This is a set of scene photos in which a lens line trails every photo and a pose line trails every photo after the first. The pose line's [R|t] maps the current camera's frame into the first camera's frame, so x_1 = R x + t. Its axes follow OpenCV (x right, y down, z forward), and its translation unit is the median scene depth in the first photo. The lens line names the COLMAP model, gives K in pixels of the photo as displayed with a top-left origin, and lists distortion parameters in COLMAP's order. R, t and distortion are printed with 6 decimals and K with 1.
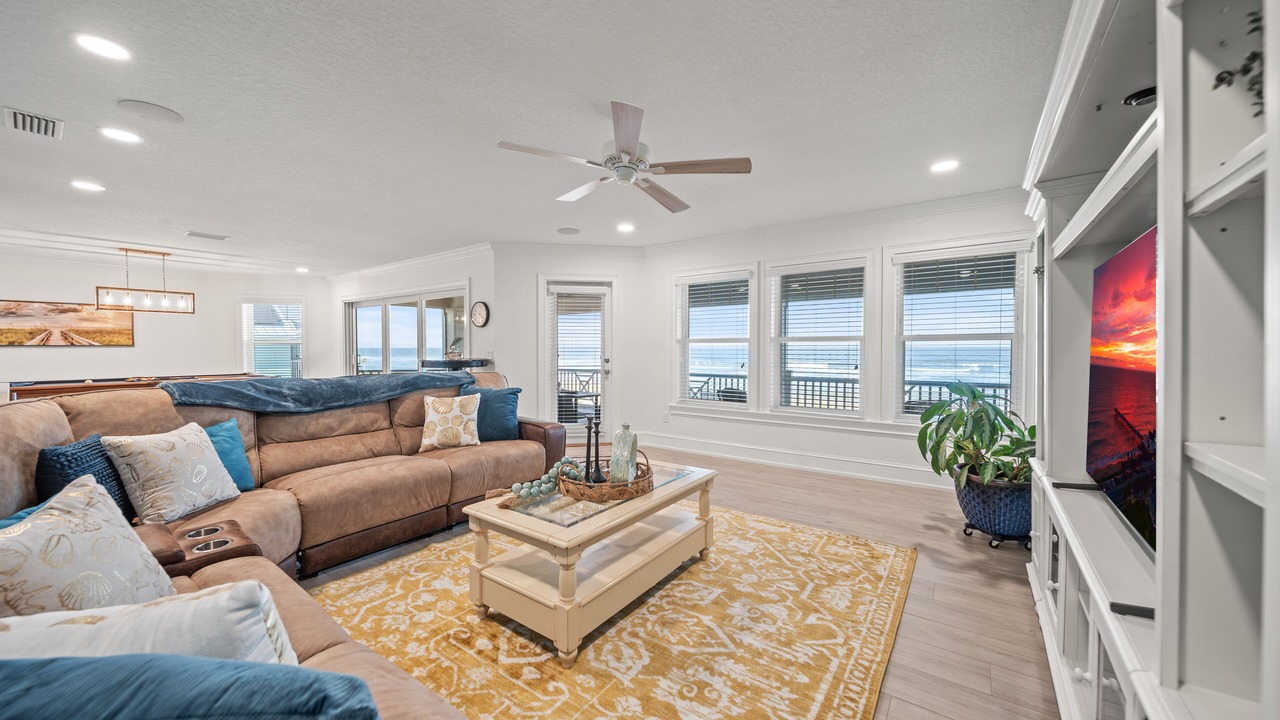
lens RADIAL K [[463.8, 0, 643.0], [0, 463.8, 354.8], [0, 0, 1]] dist [-0.000482, 0.000003]
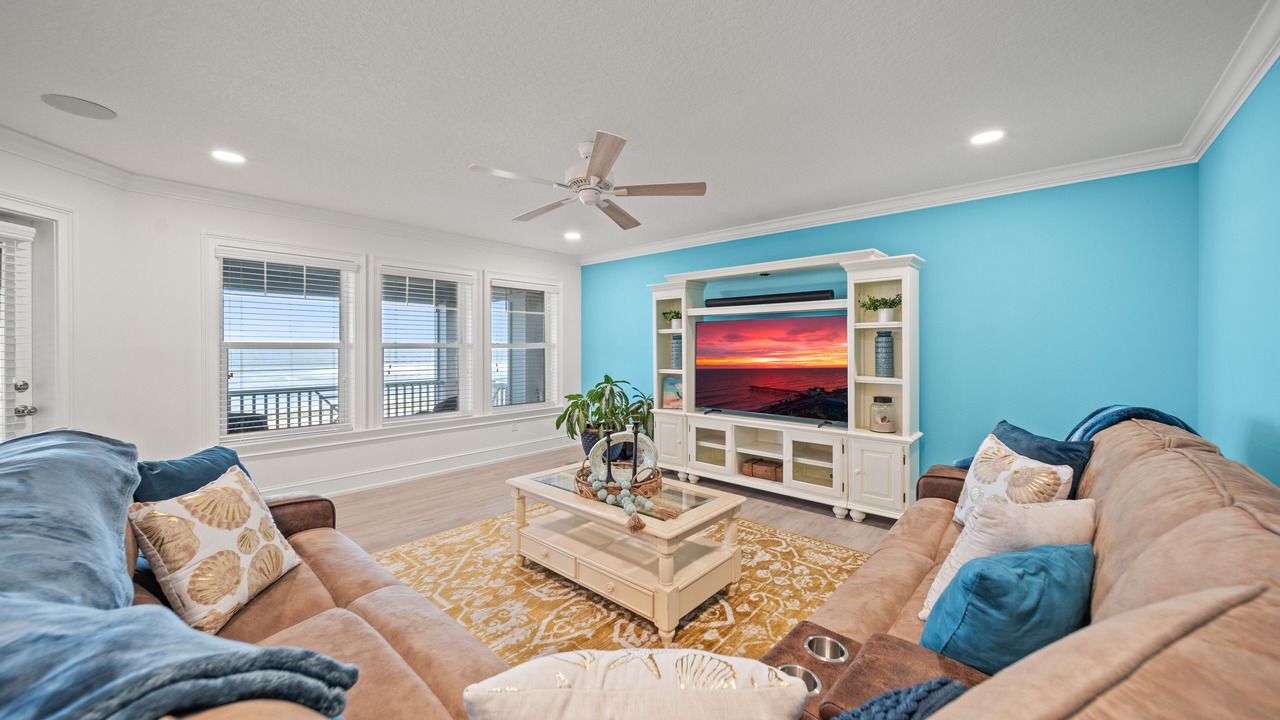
lens RADIAL K [[463.8, 0, 643.0], [0, 463.8, 354.8], [0, 0, 1]] dist [-0.000482, 0.000003]
pose [[0.090858, 0.004183, 0.995855, -0.652447], [0.018484, 0.999812, -0.005886, 0.000269], [-0.995692, 0.018943, 0.090763, 0.489869]]
